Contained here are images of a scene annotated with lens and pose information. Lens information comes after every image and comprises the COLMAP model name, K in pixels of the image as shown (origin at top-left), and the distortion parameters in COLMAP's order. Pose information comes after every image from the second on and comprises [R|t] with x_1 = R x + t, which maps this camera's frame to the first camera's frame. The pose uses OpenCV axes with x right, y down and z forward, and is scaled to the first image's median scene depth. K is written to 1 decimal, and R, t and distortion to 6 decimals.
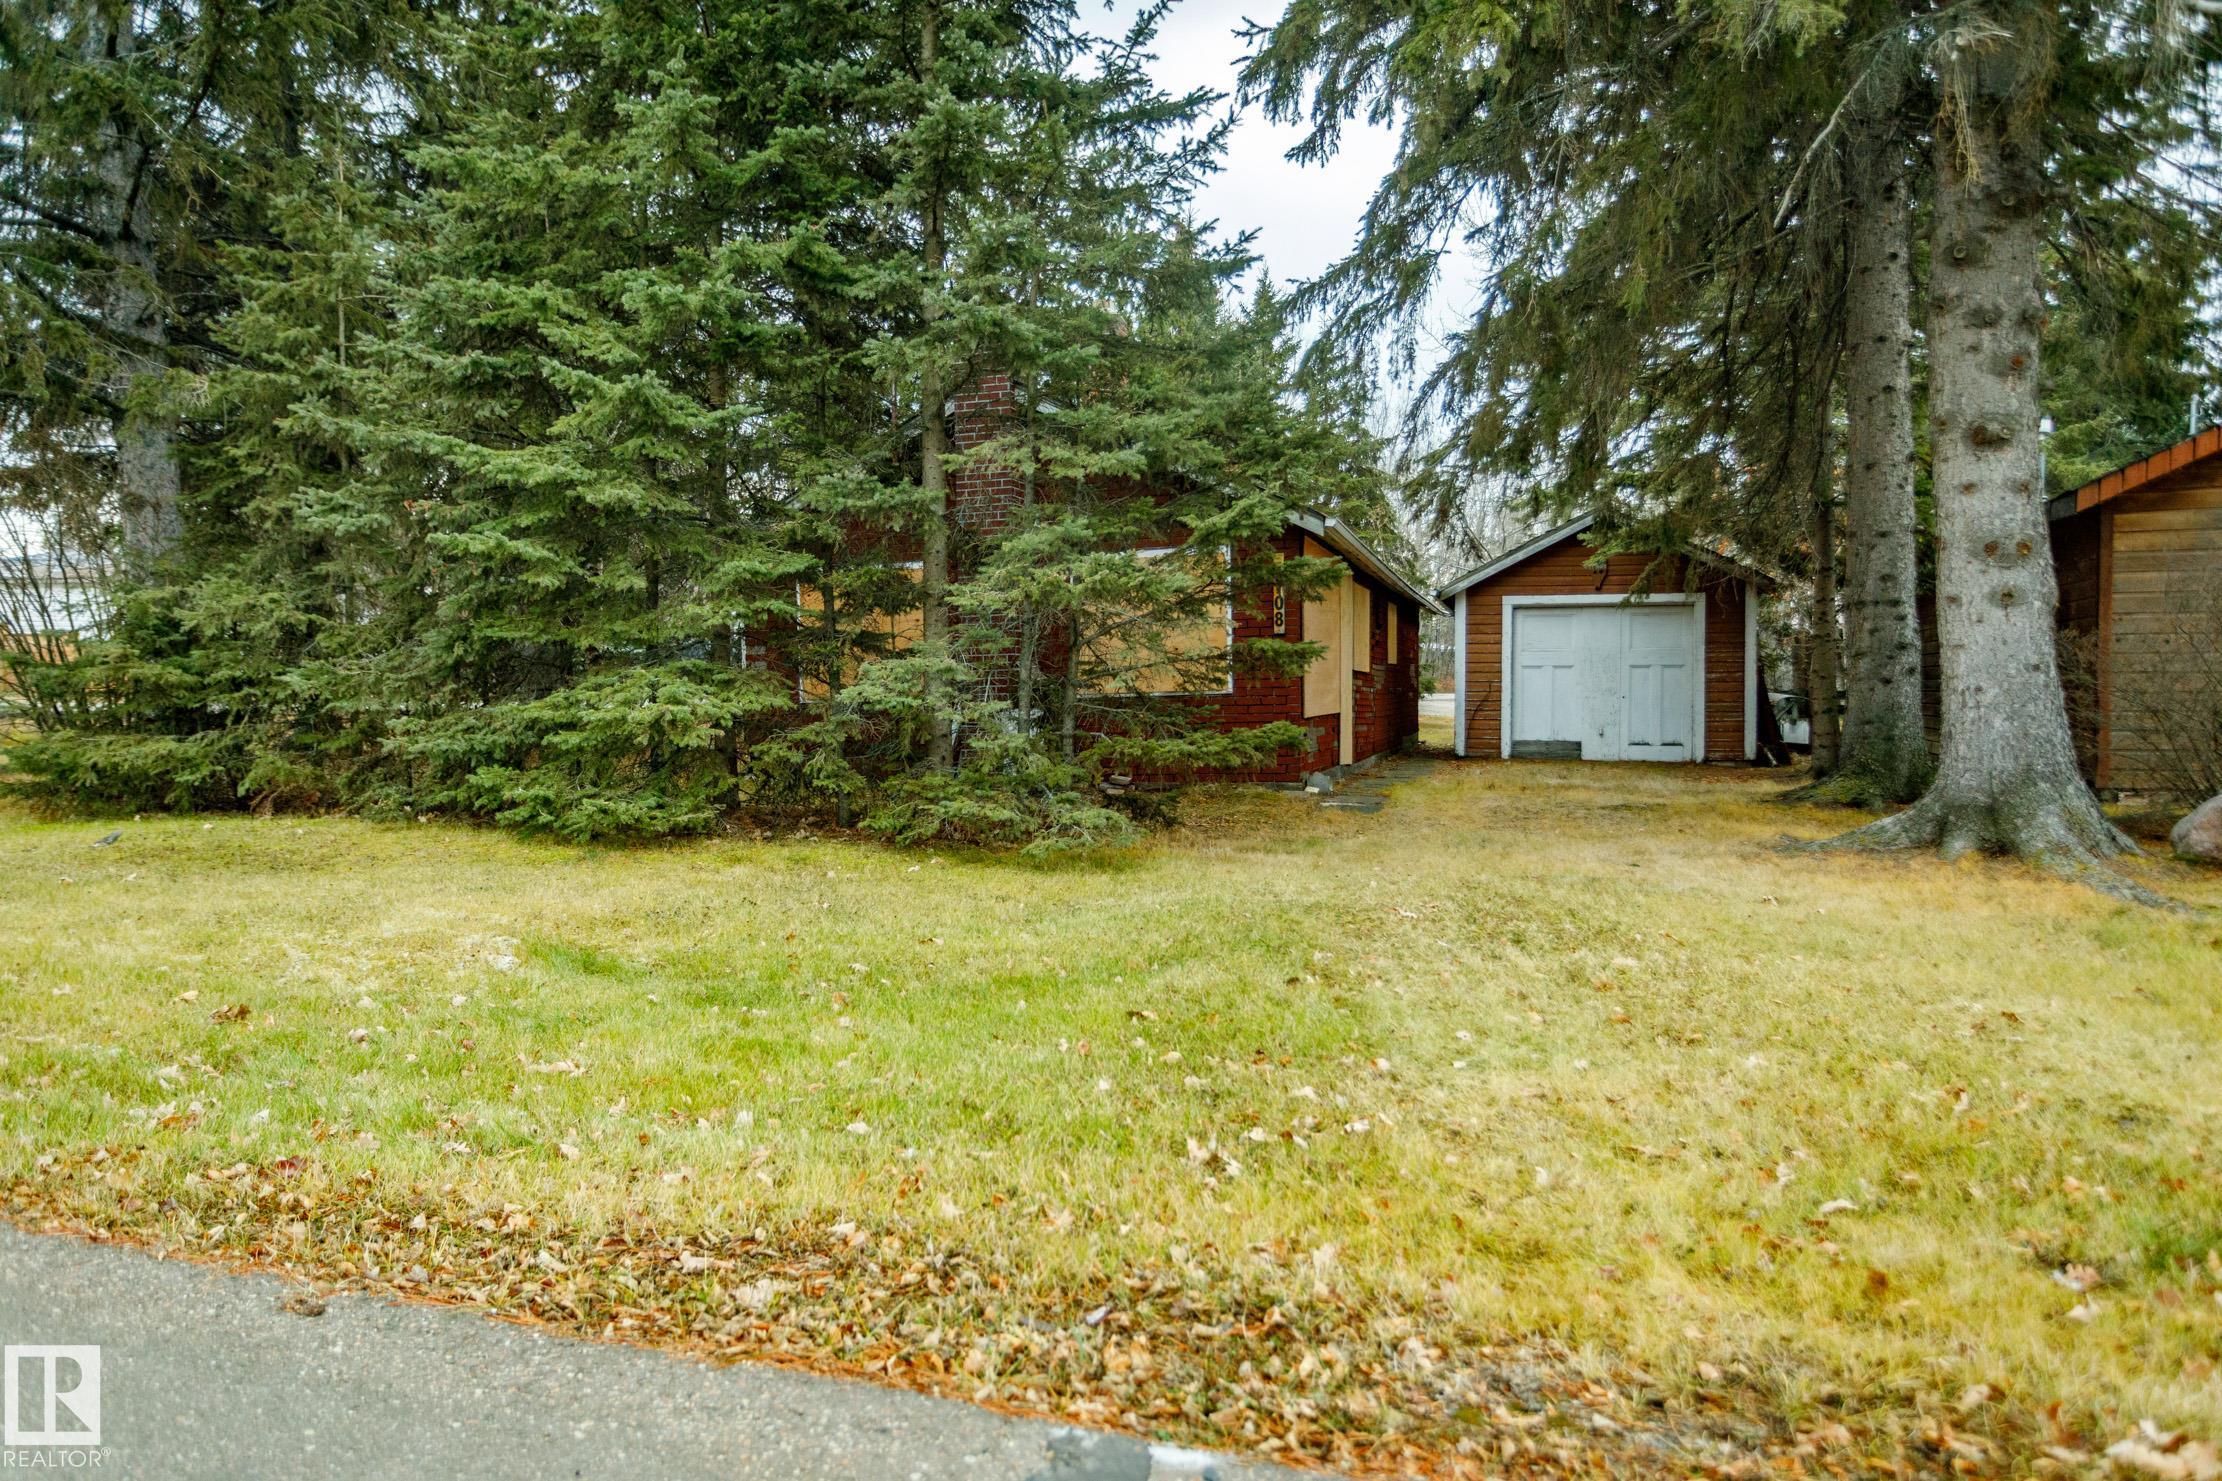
lens RADIAL K [[1521.3, 0, 1114.9], [0, 1521.3, 749.2], [0, 0, 1]] dist [0.002663, 0.000329]
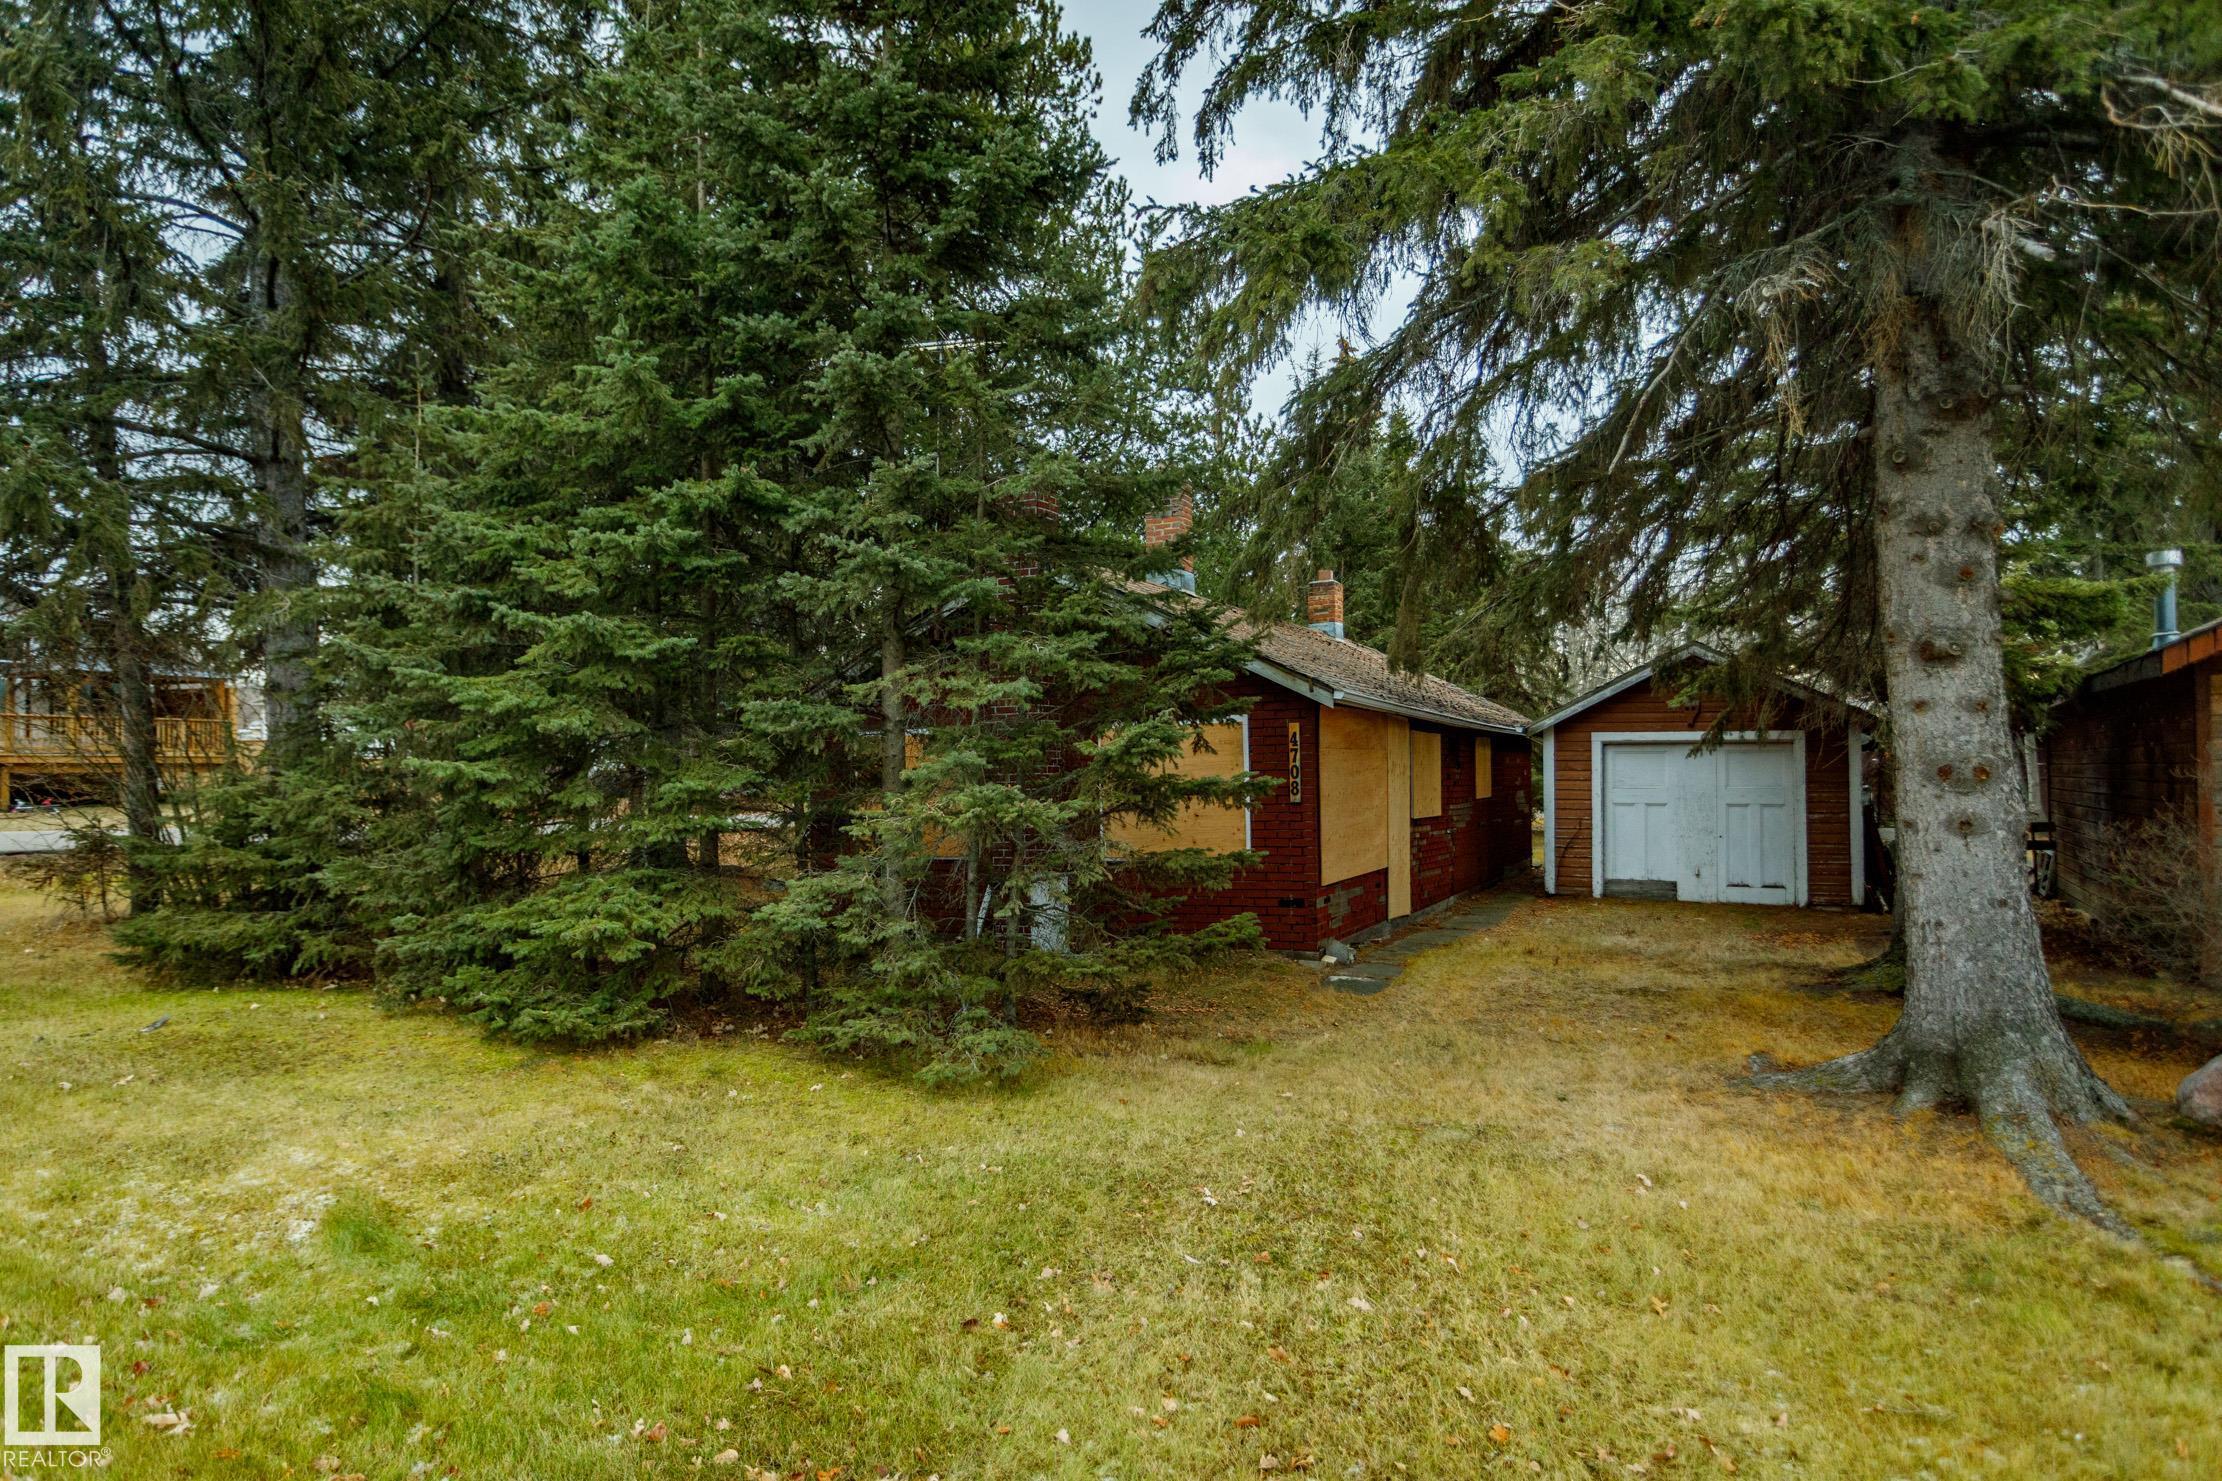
lens RADIAL K [[1443.3, 0, 1105.8], [0, 1443.3, 730.5], [0, 0, 1]] dist [-0.003807, 0.003802]
pose [[0.986961, -0.005137, -0.160877, 0.204753], [-0.004396, 0.998258, -0.058844, -0.098837], [0.160899, 0.058784, 0.985219, 0.054758]]
